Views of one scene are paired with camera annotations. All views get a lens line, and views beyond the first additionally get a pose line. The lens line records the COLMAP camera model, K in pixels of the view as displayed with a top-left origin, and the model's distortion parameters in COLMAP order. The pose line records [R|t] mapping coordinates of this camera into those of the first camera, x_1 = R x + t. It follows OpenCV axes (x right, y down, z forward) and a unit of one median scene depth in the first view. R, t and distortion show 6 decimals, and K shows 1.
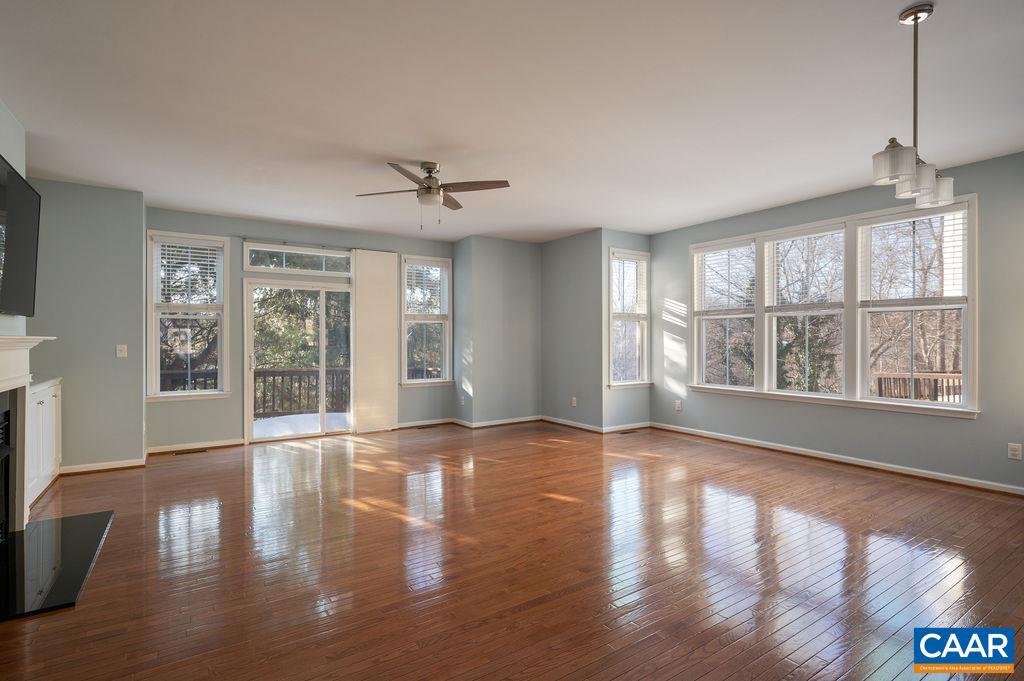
lens RADIAL K [[499.9, 0, 517.9], [0, 499.9, 339.5], [0, 0, 1]] dist [-0.000877, 0.002482]
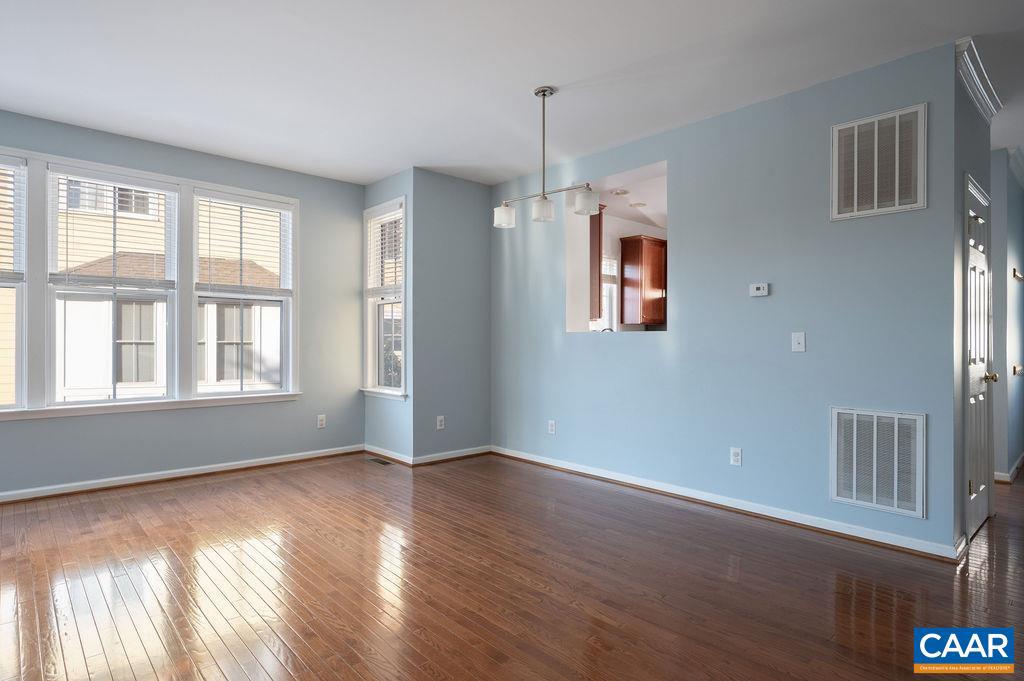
lens RADIAL K [[558.6, 0, 517.4], [0, 558.6, 339.9], [0, 0, 1]] dist [0.003282, -0.002620]
pose [[-0.163274, -0.007682, 0.986551, -0.404191], [-0.008008, 0.999947, 0.006461, 0.011668], [-0.986548, -0.006845, -0.163327, 0.703503]]
